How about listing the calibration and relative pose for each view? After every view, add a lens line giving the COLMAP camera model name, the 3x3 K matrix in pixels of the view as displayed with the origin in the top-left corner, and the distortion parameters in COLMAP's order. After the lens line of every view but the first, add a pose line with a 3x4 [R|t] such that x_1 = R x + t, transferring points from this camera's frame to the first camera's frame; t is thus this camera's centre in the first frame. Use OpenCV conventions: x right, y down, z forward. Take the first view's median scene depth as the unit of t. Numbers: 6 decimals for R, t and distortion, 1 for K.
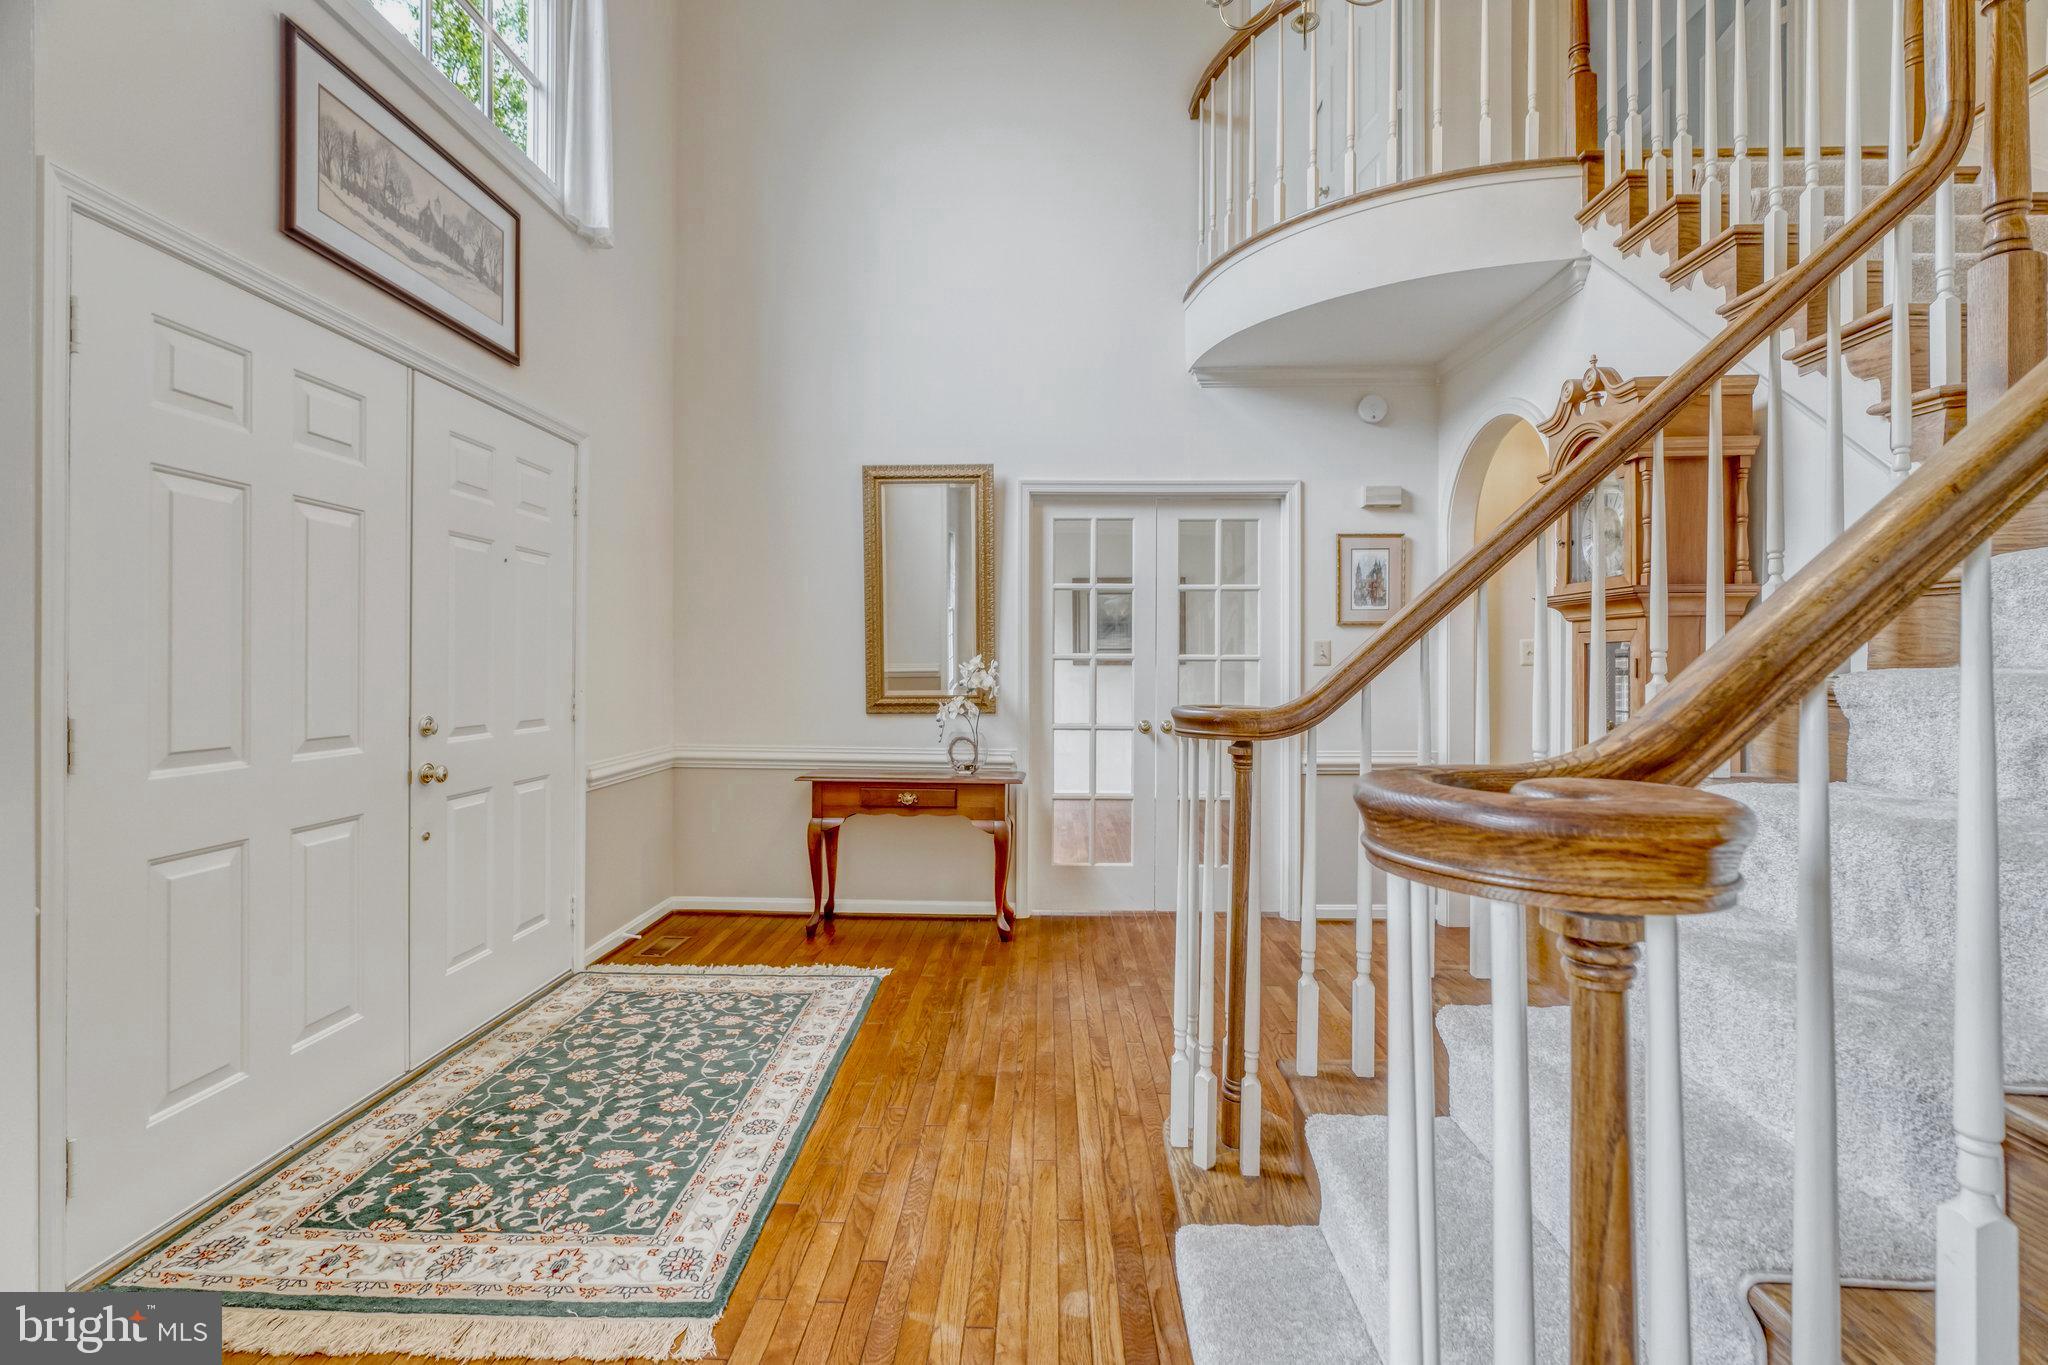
lens RADIAL K [[935.9, 0, 1032.8], [0, 935.9, 668.0], [0, 0, 1]] dist [-0.010838, 0.001201]
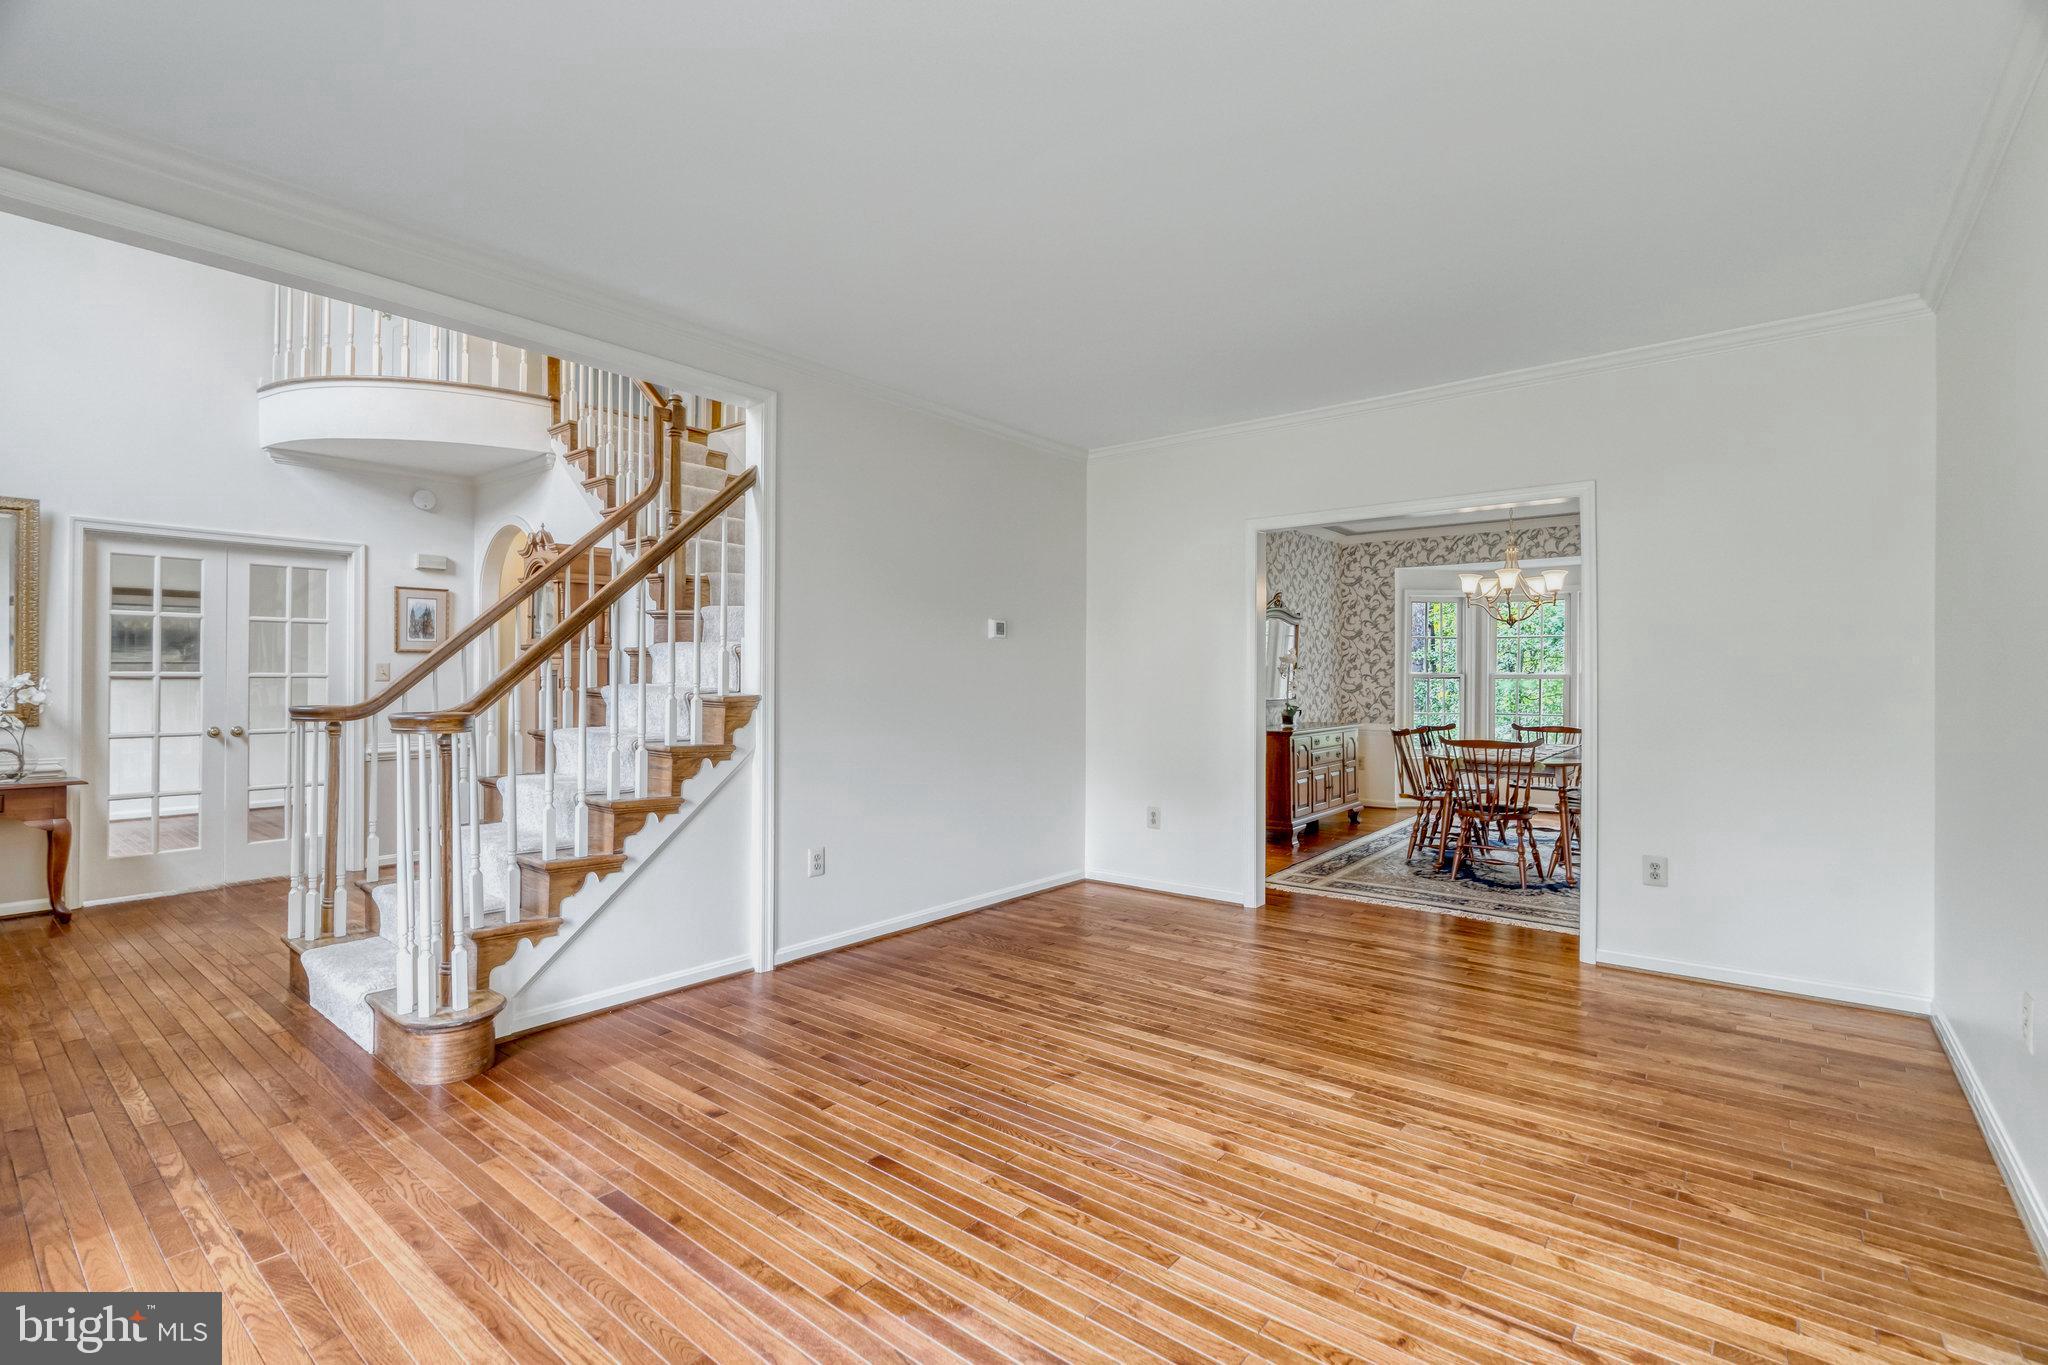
lens RADIAL K [[935.9, 0, 1027.8], [0, 935.9, 666.4], [0, 0, 1]] dist [-0.010838, 0.001201]
pose [[0.619018, 0.004410, 0.785365, -0.183539], [0.005139, 0.999940, -0.009666, -0.005744], [-0.785360, 0.010019, 0.618958, -0.608063]]
